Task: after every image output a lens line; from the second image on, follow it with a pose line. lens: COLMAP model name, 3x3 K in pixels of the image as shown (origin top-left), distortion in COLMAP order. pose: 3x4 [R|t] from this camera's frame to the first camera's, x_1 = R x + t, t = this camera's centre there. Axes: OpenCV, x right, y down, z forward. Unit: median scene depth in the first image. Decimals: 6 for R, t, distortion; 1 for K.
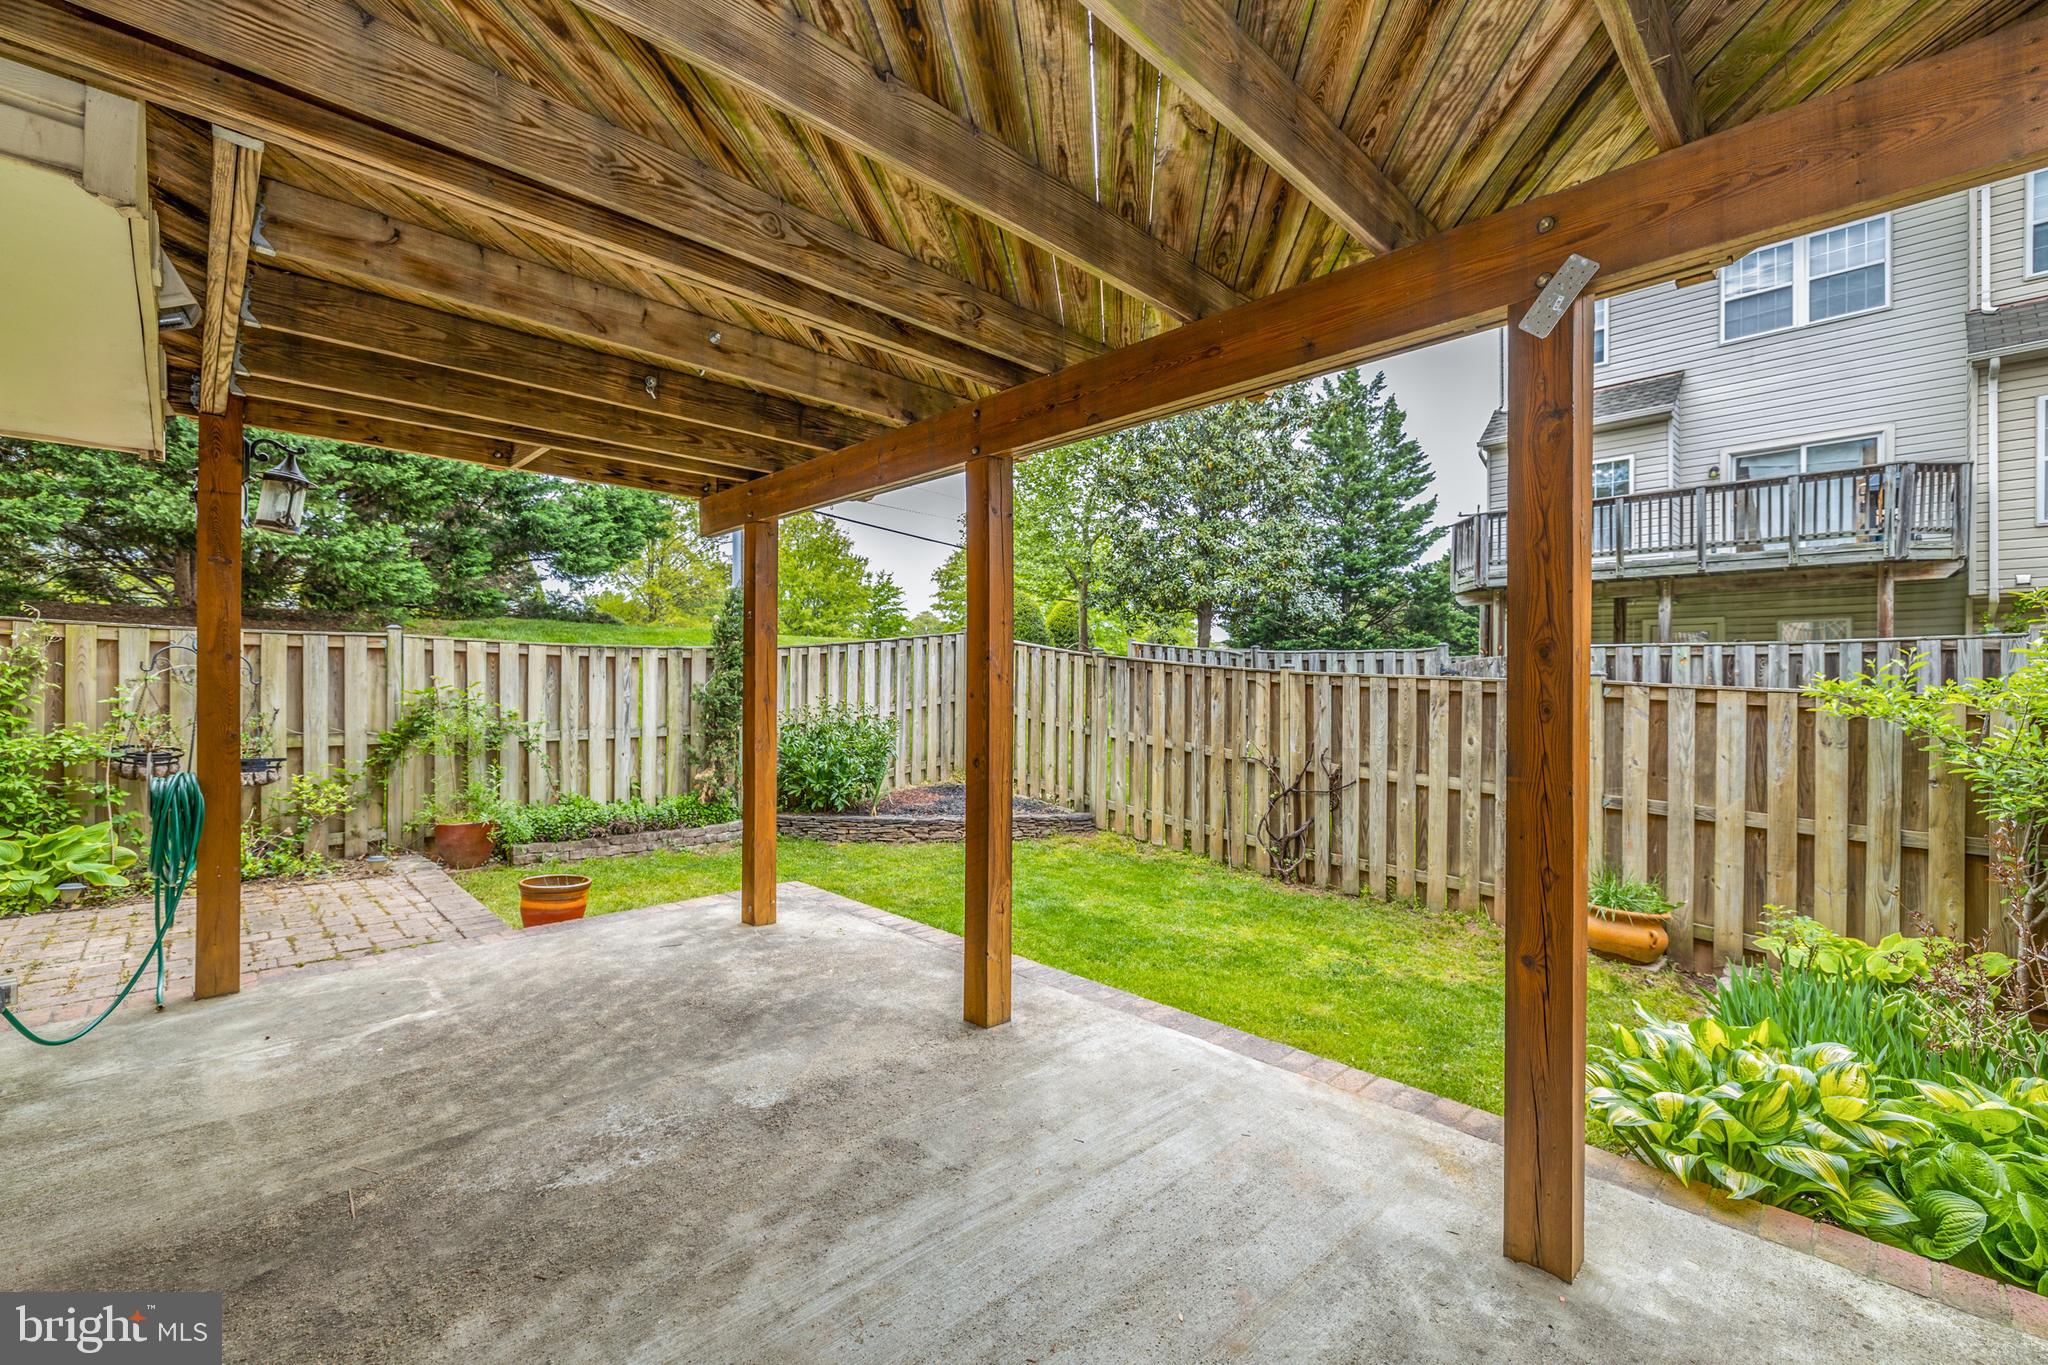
lens RADIAL K [[852.9, 0, 1025.2], [0, 852.9, 686.2], [0, 0, 1]] dist [-0.000194, 0.000258]
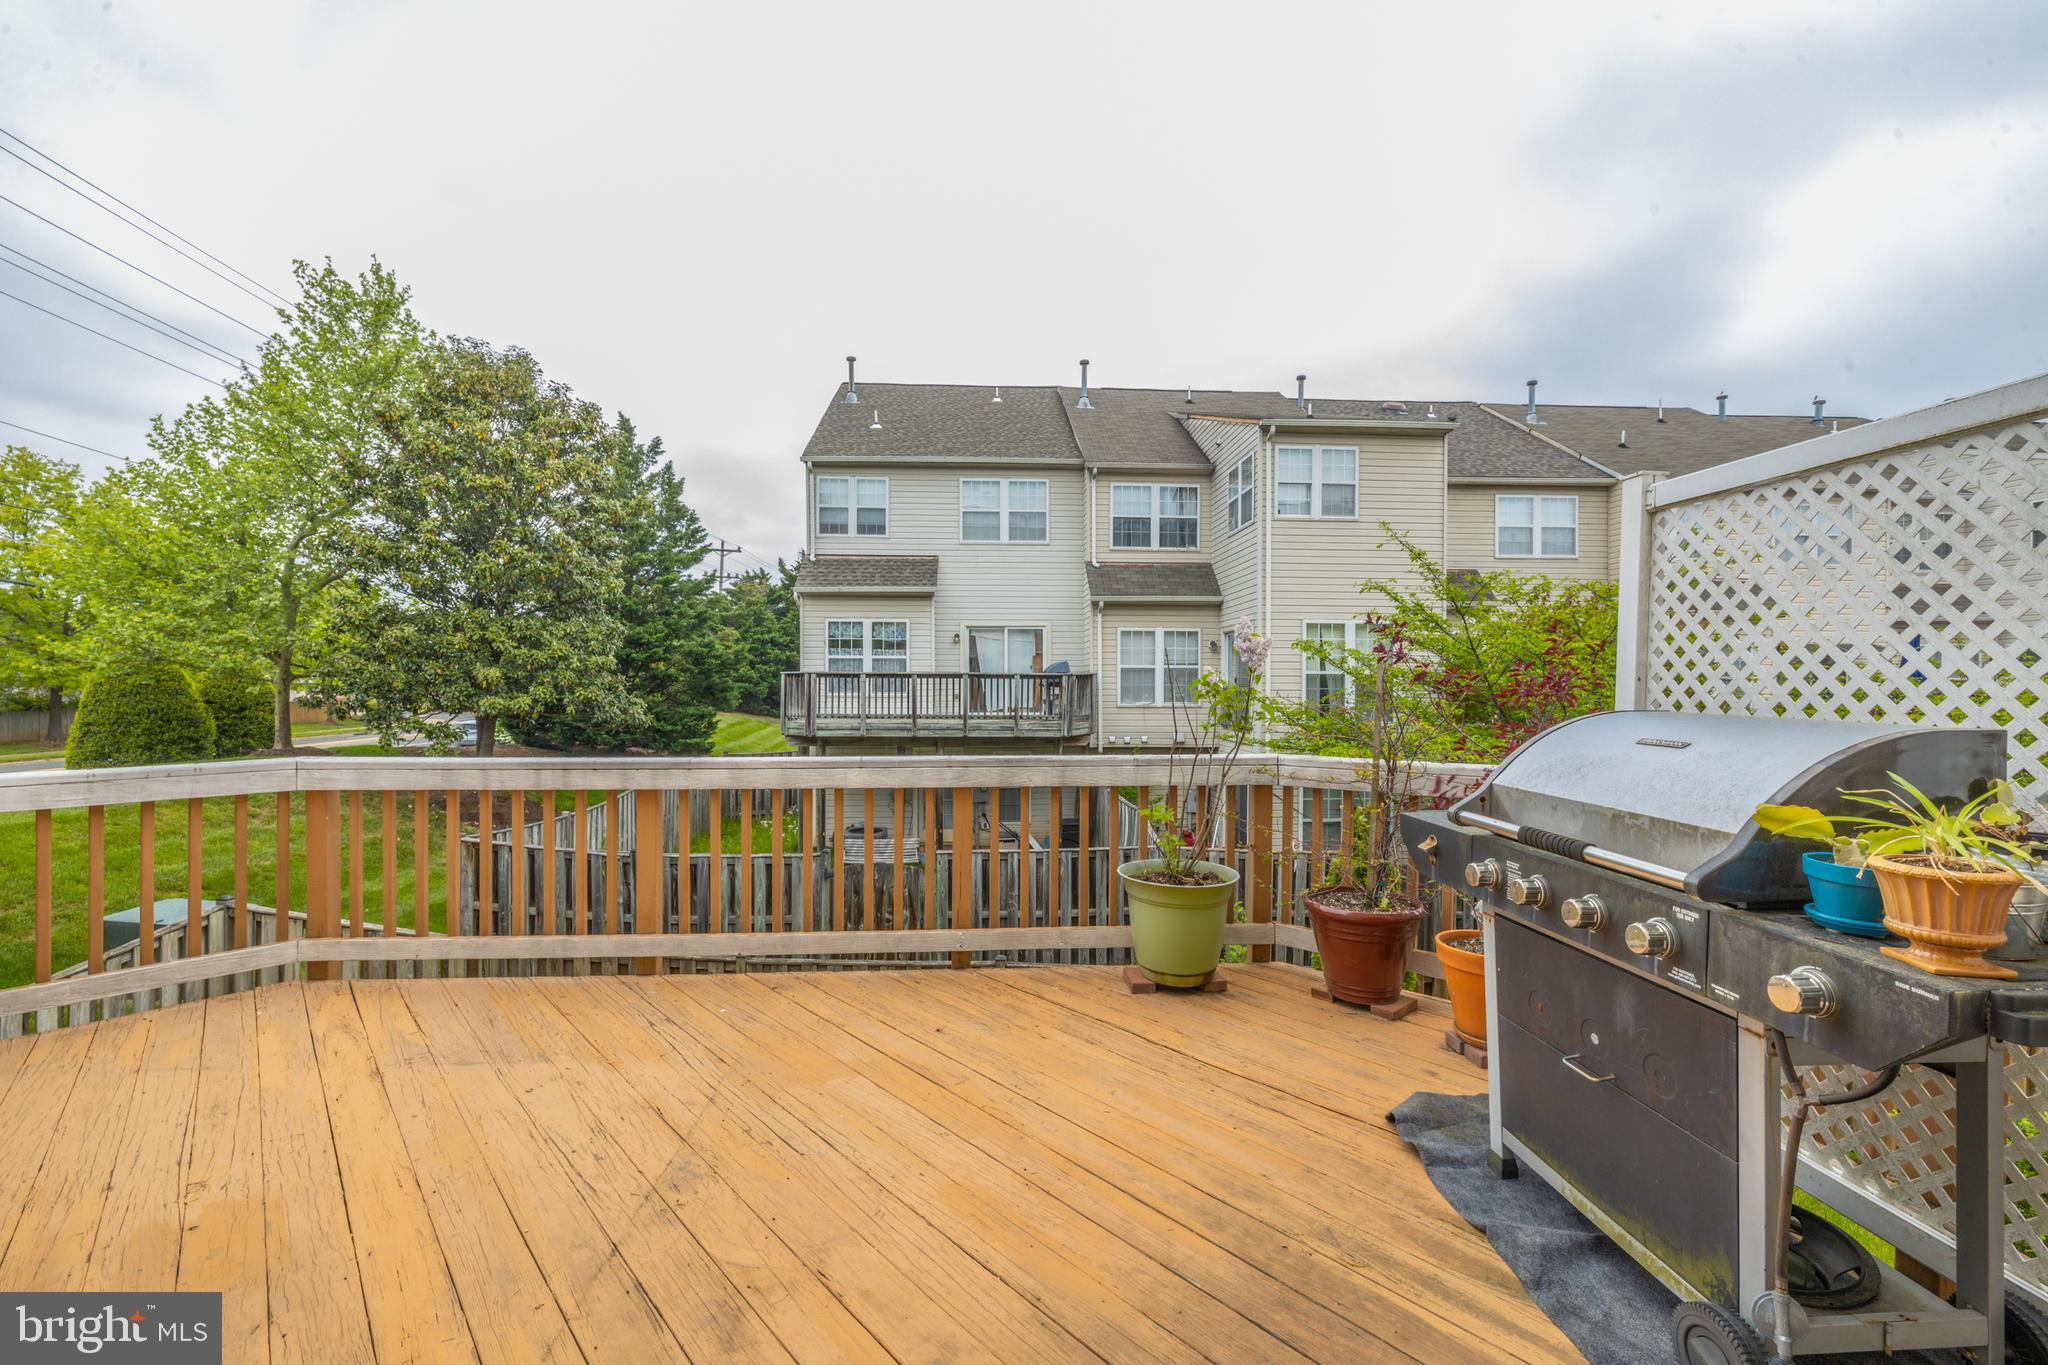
lens RADIAL K [[852.9, 0, 1025.3], [0, 852.9, 688.9], [0, 0, 1]] dist [-0.000194, 0.000258]
pose [[0.656790, -0.011063, 0.753993, -0.226408], [0.003543, 0.999927, 0.011585, -0.336689], [-0.754066, -0.004937, 0.656781, 0.082776]]
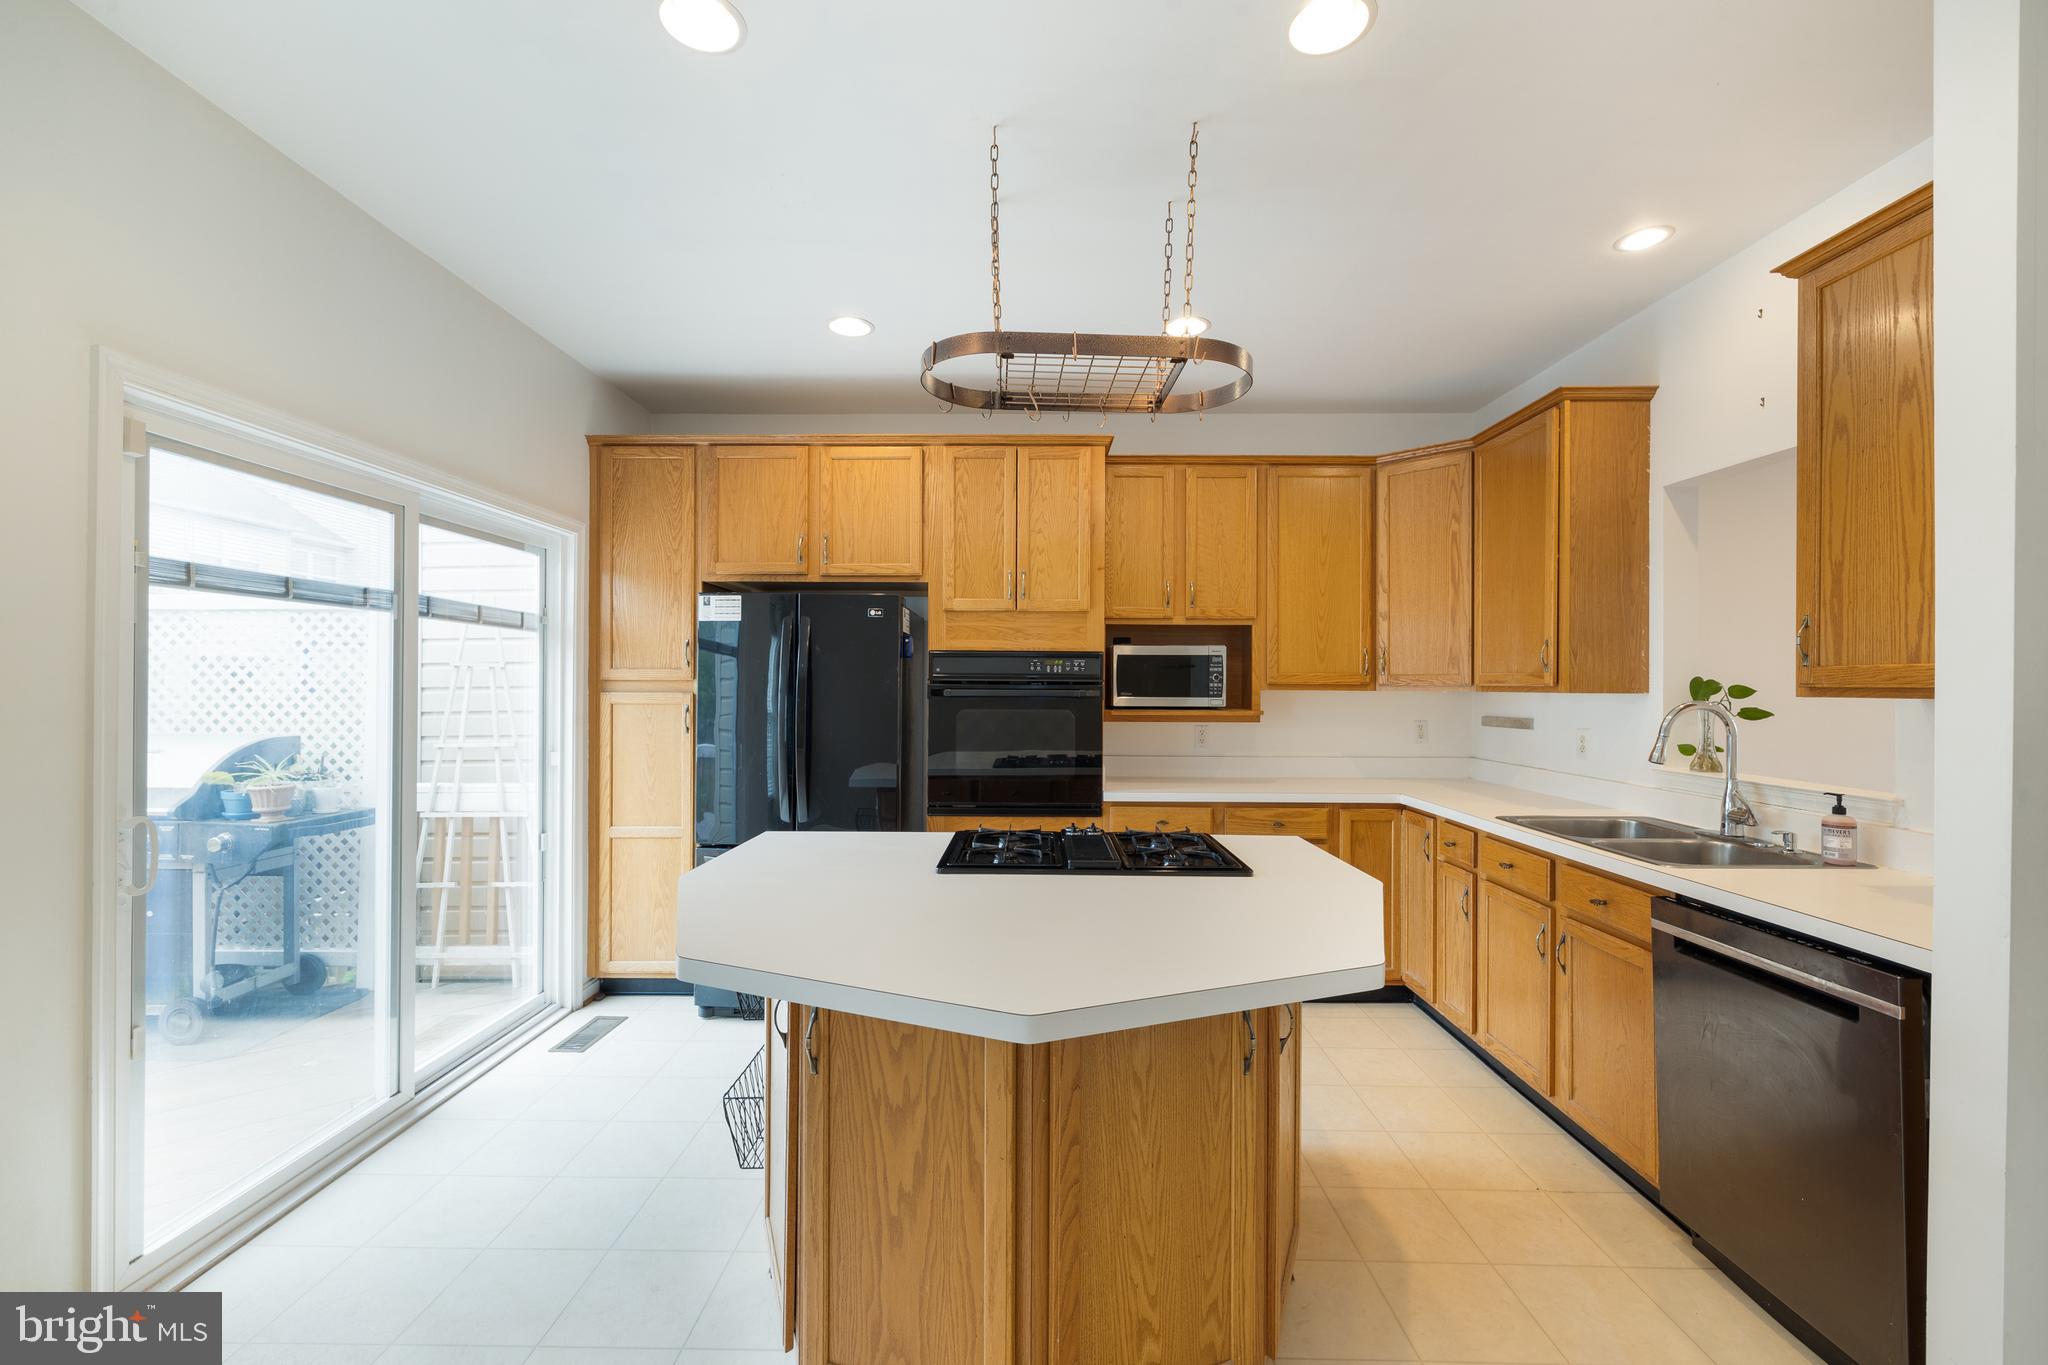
lens RADIAL K [[852.9, 0, 1021.8], [0, 852.9, 683.7], [0, 0, 1]] dist [-0.000194, 0.000258]
pose [[-0.703162, -0.002631, 0.711024, -0.587032], [-0.003884, 0.999992, -0.000140, -0.356087], [-0.711019, -0.002860, -0.703167, 0.093035]]
